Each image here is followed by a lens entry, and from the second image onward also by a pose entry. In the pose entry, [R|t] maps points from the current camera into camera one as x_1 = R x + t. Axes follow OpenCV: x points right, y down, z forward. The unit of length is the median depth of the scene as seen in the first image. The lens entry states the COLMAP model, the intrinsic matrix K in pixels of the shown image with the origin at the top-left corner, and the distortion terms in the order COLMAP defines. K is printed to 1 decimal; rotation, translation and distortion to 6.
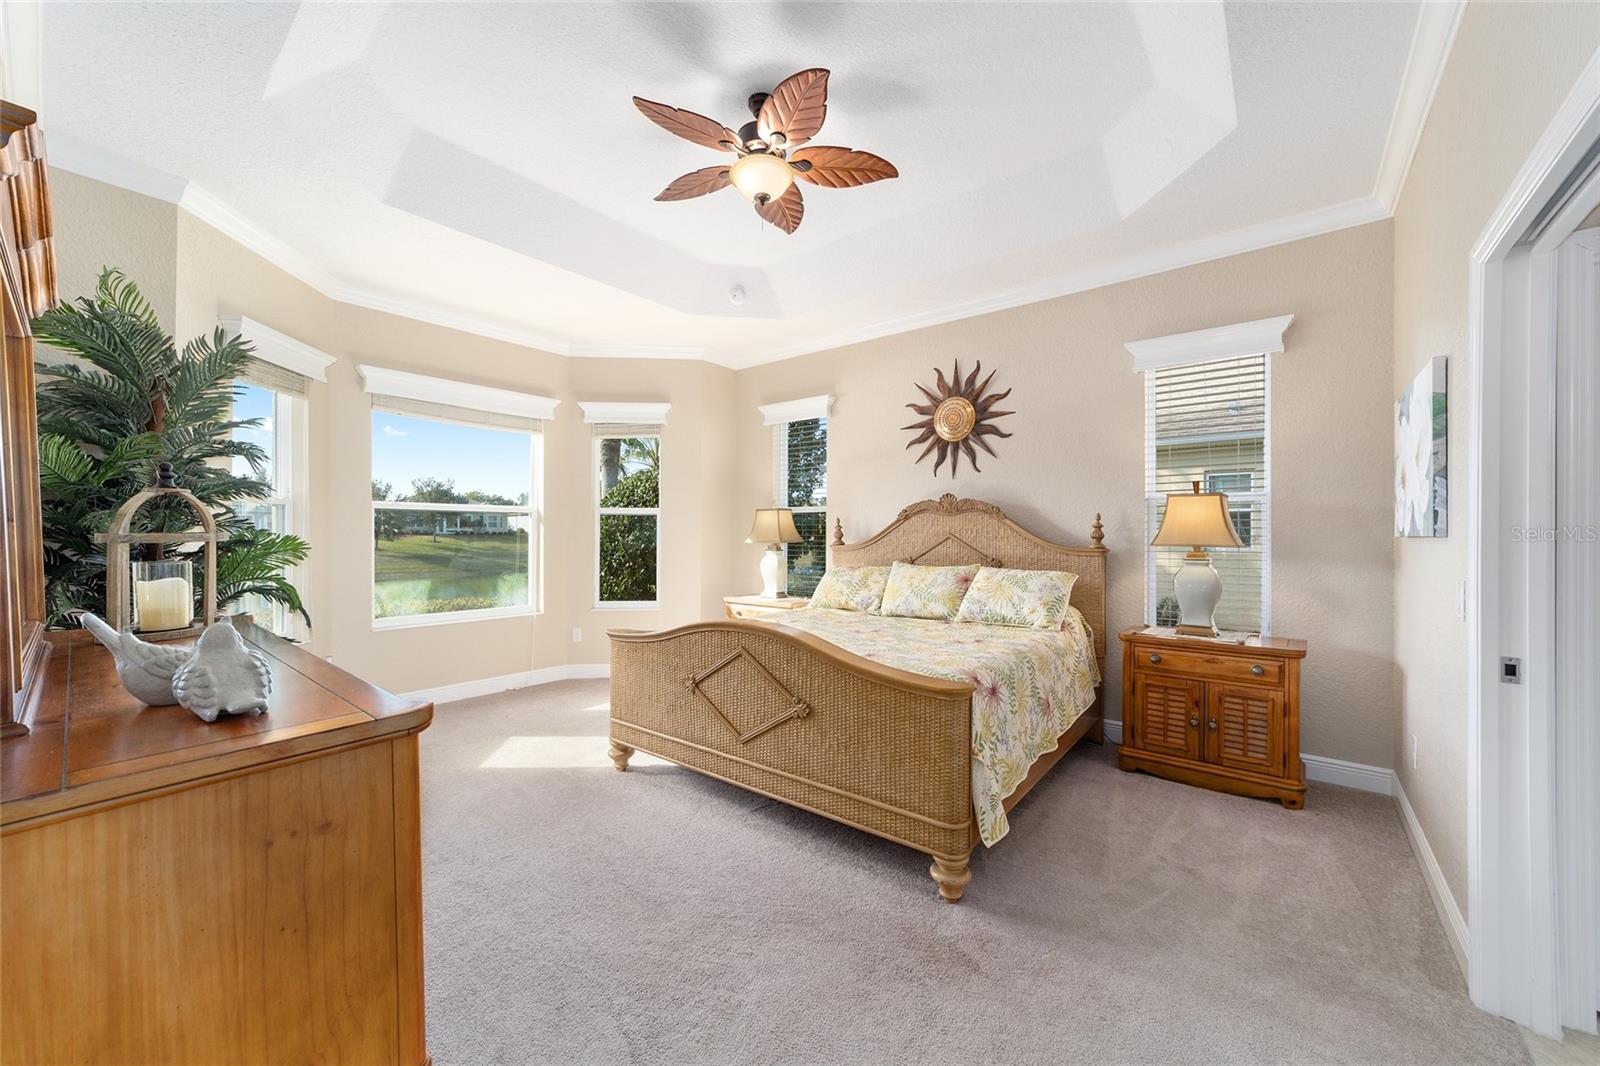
lens RADIAL K [[608.6, 0, 801.0], [0, 608.6, 533.0], [0, 0, 1]] dist [-0.009734, 0.005116]
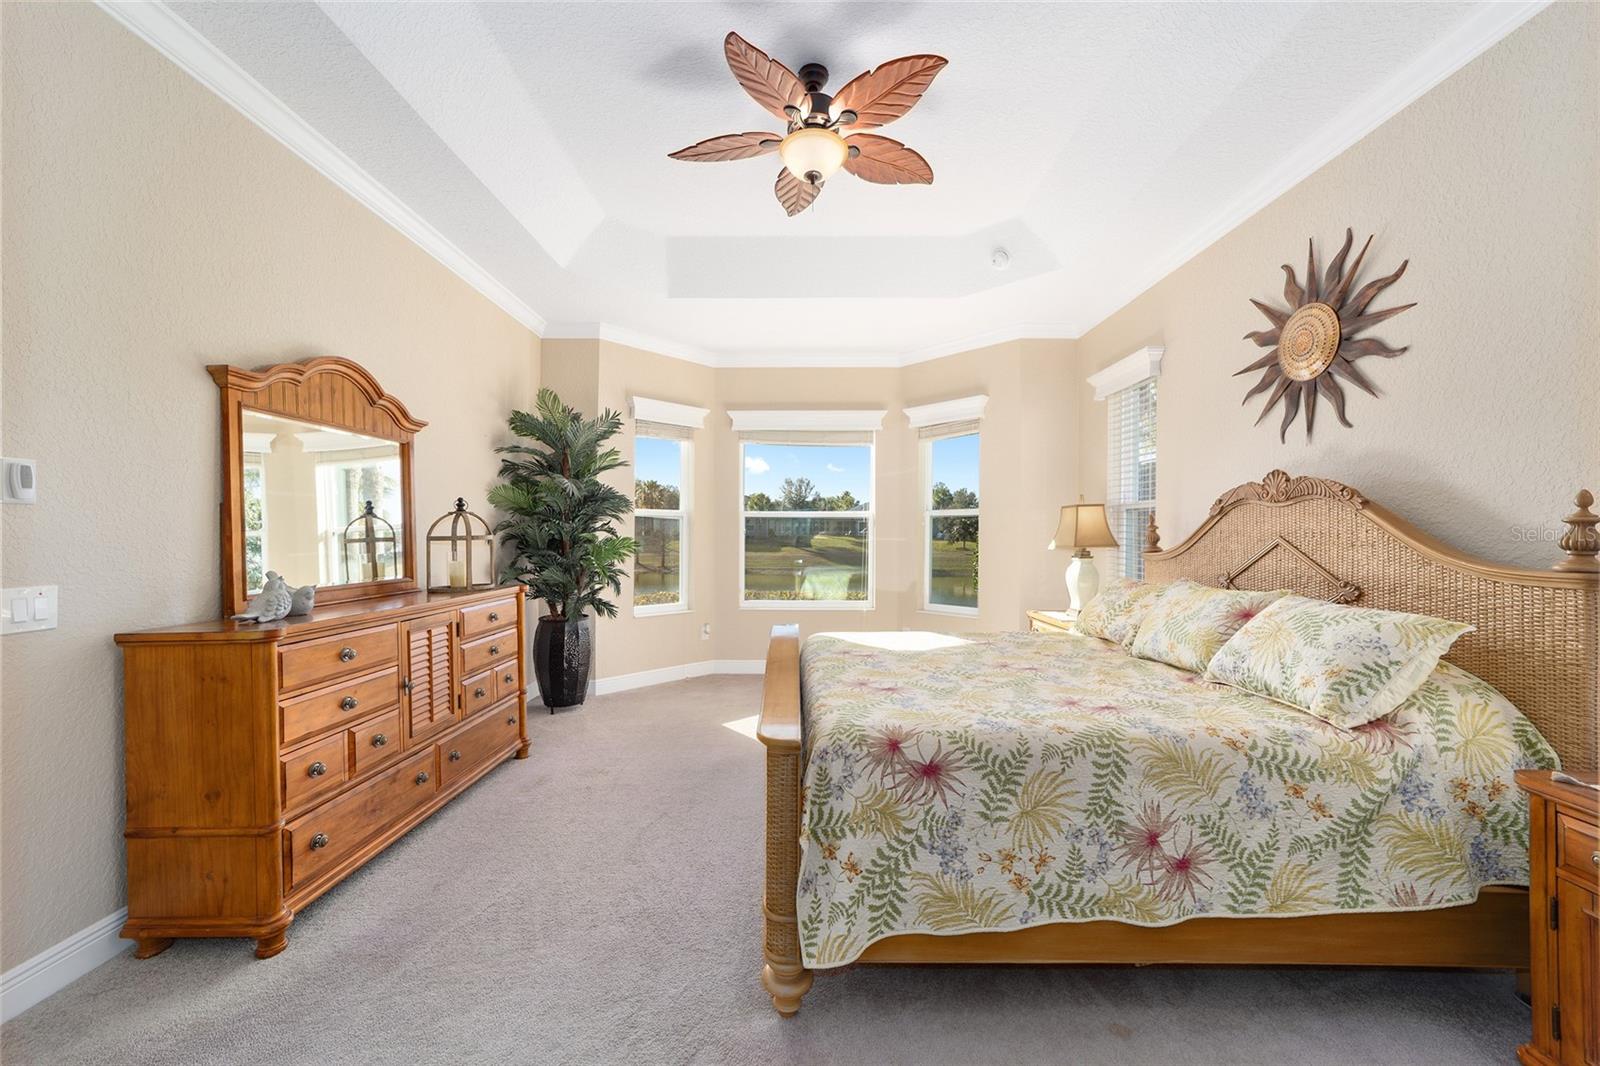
lens RADIAL K [[608.6, 0, 801.0], [0, 608.6, 533.0], [0, 0, 1]] dist [-0.009734, 0.005116]
pose [[0.622415, -0.001038, -0.782687, 0.415605], [-0.000754, 0.999998, -0.001926, -0.001225], [0.782687, 0.001788, 0.622413, 0.257041]]
